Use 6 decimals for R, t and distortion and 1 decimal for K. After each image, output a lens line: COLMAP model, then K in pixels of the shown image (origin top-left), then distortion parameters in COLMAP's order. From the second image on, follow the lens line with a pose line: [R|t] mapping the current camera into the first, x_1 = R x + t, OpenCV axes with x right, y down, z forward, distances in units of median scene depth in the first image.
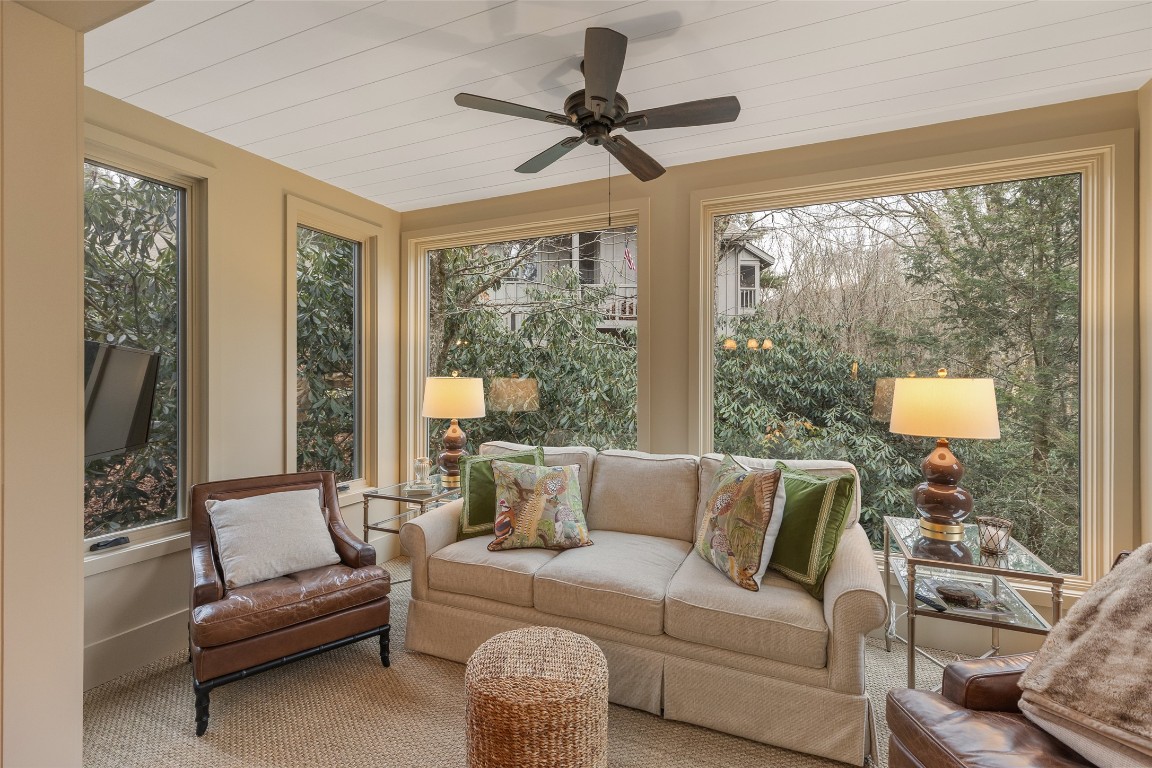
lens RADIAL K [[520.3, 0, 594.8], [0, 520.3, 374.5], [0, 0, 1]] dist [0.003676, -0.000544]
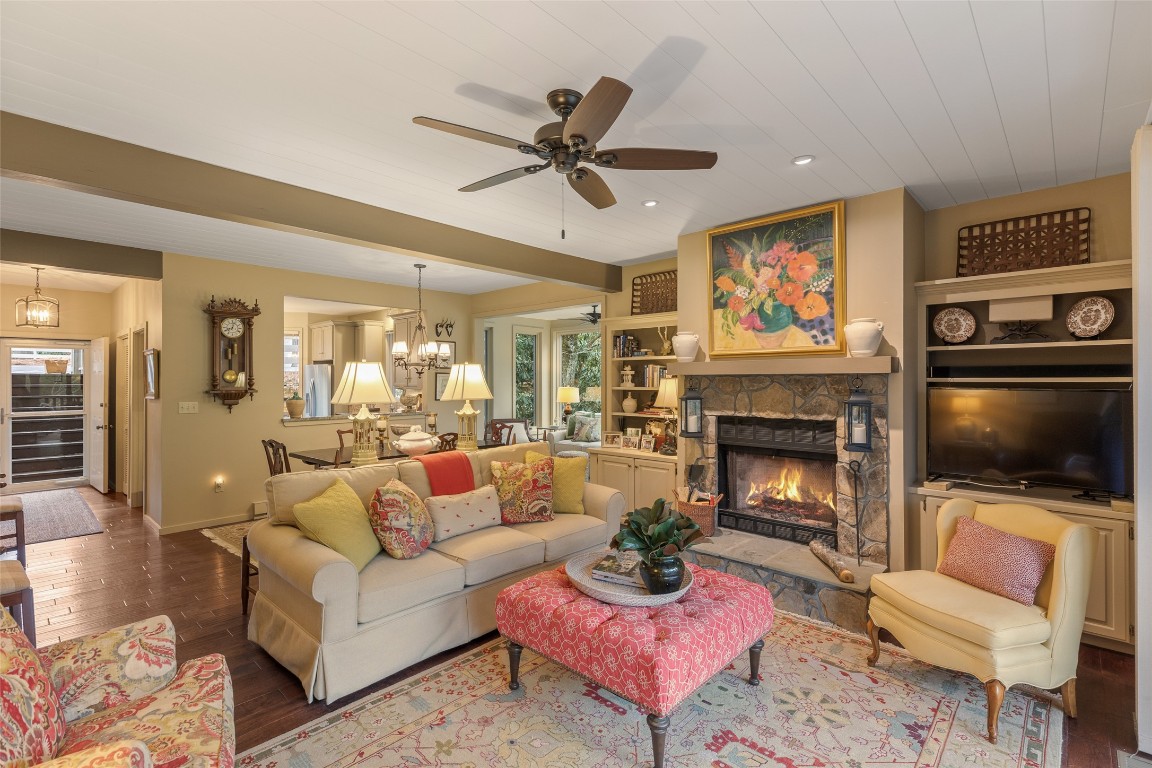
lens RADIAL K [[520.3, 0, 573.2], [0, 520.3, 375.7], [0, 0, 1]] dist [0.003676, -0.000544]
pose [[0.938635, -0.005731, -0.344864, 0.885986], [0.003074, 0.999961, -0.008251, -0.043830], [0.344898, 0.006684, 0.938616, -1.957572]]
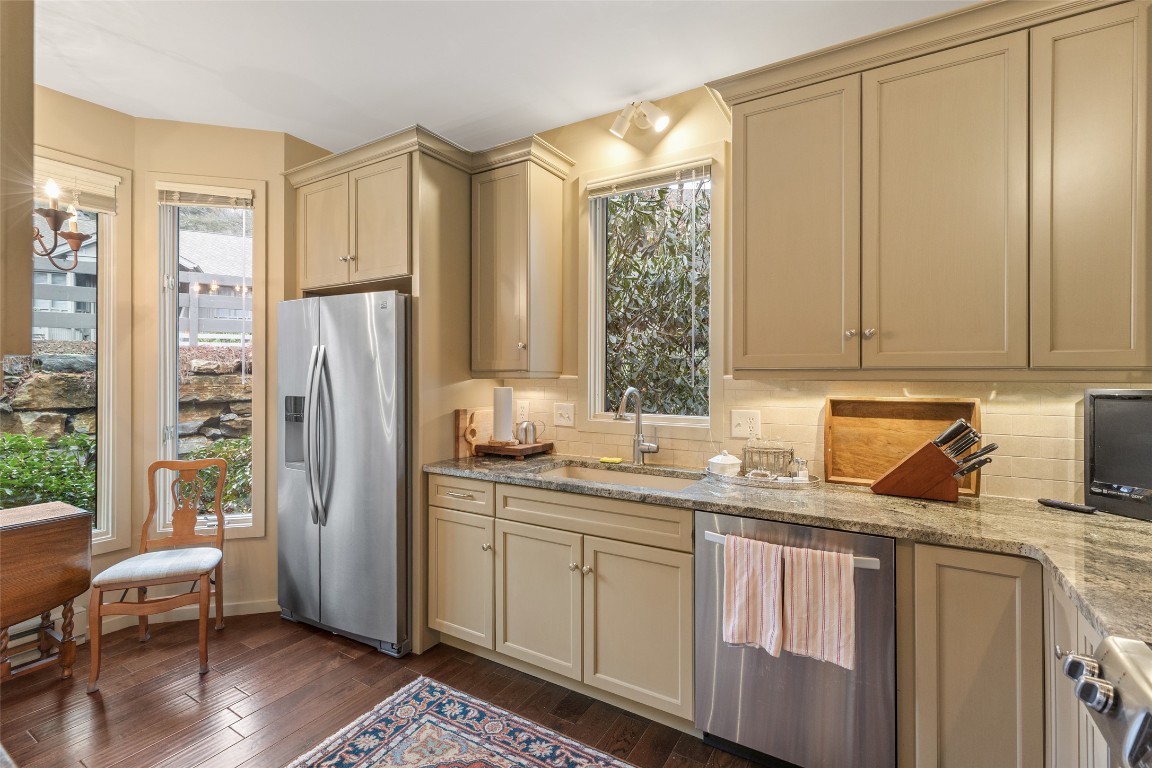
lens RADIAL K [[520.3, 0, 567.7], [0, 520.3, 372.4], [0, 0, 1]] dist [0.003676, -0.000544]
pose [[0.988395, -0.001031, -0.151903, -1.399920], [0.001273, 0.999998, 0.001497, -0.005037], [0.151902, -0.001673, 0.988394, -0.149892]]
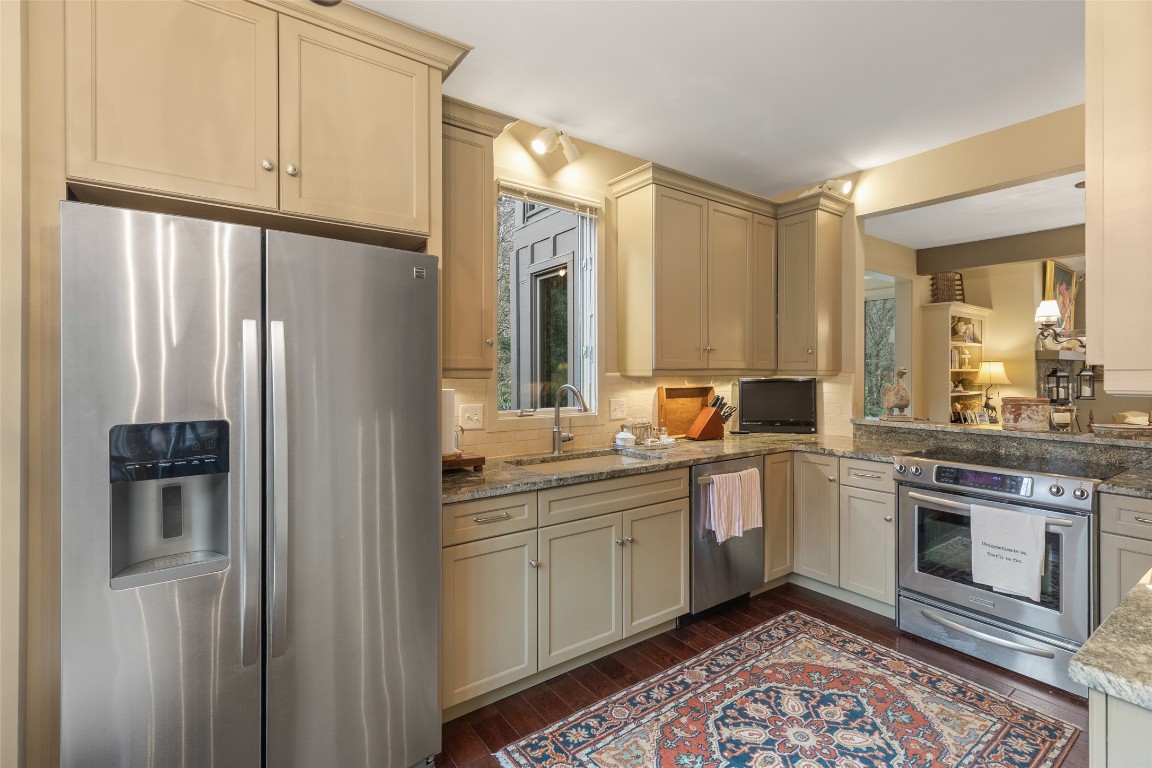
lens RADIAL K [[520.3, 0, 573.2], [0, 520.3, 370.1], [0, 0, 1]] dist [0.003676, -0.000544]
pose [[0.525158, -0.000646, 0.851005, -2.338278], [-0.003494, 0.999990, 0.002915, -0.008960], [-0.850998, -0.004504, 0.525150, 0.233929]]
